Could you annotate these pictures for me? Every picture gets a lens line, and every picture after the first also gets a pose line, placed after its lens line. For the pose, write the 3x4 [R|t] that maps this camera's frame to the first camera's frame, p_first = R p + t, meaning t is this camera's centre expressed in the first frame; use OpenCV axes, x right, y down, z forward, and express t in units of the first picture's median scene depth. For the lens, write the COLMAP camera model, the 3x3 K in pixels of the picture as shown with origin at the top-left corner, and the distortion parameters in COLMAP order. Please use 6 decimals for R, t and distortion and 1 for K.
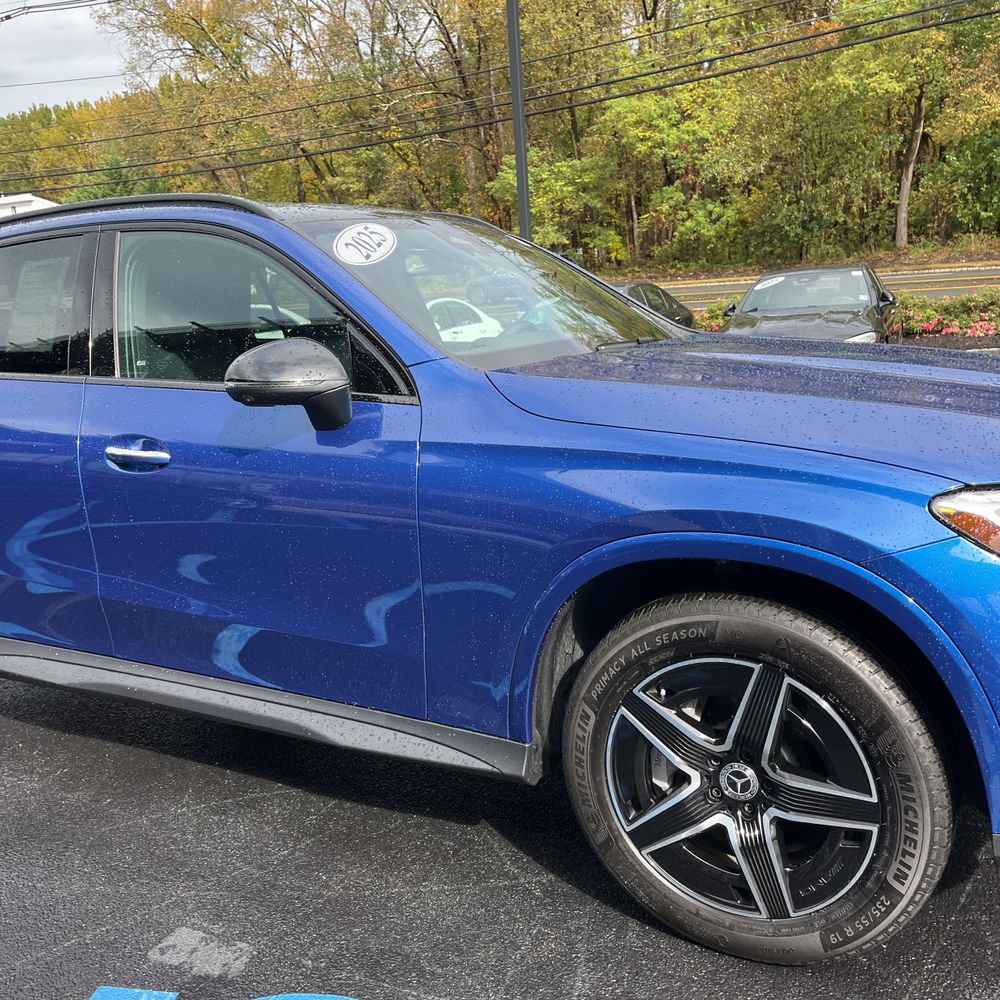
lens RADIAL K [[1013.4, 0, 493.6], [0, 1013.4, 506.5], [0, 0, 1]] dist [0.019197, 0.000000]
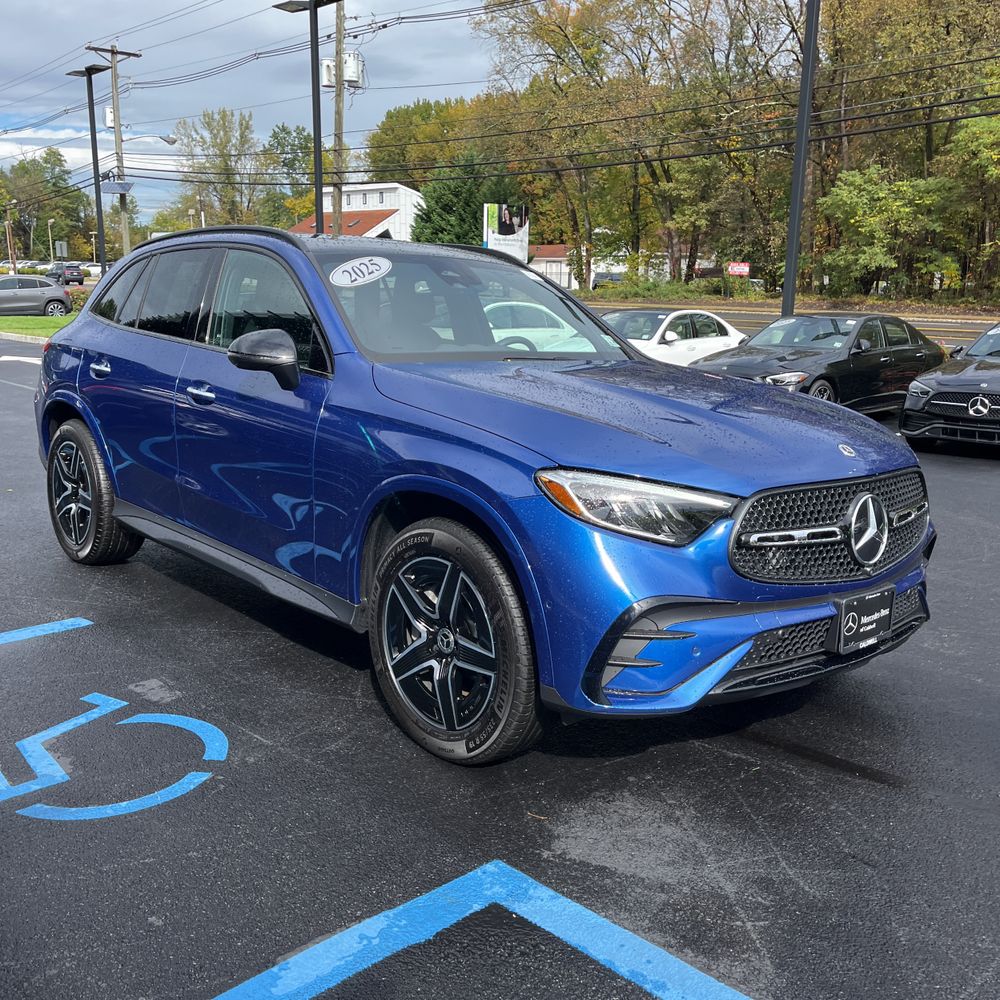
lens RADIAL K [[1013.4, 0, 490.6], [0, 1013.4, 507.2], [0, 0, 1]] dist [0.019197, 0.000000]
pose [[0.943432, 0.154369, -0.293440, 0.032538], [-0.154624, 0.987718, 0.022475, 0.001012], [0.293305, 0.024170, 0.955713, -0.020883]]
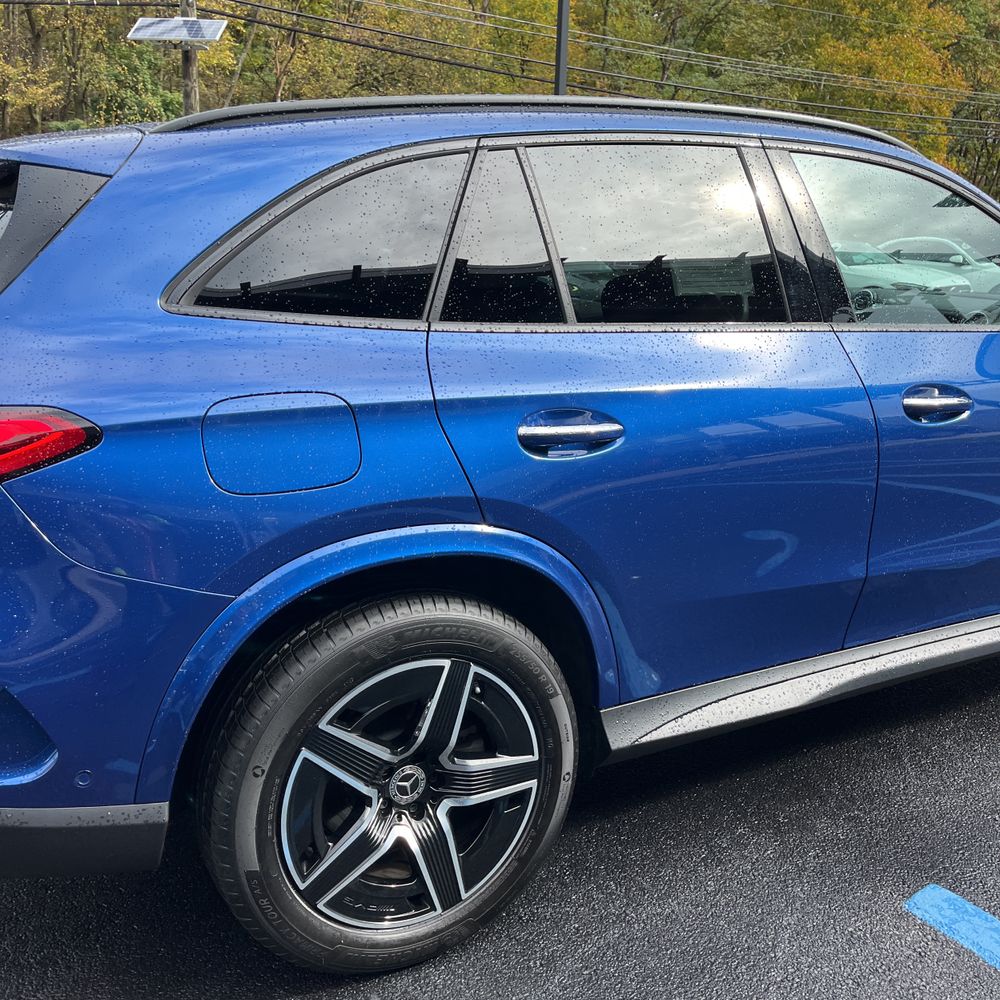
lens RADIAL K [[1013.4, 0, 497.8], [0, 1013.4, 494.3], [0, 0, 1]] dist [0.019197, 0.000000]
pose [[0.530770, -0.139423, 0.835969, -0.079846], [0.144895, 0.986781, 0.072580, -0.005613], [-0.835038, 0.082604, 0.543955, 0.049480]]
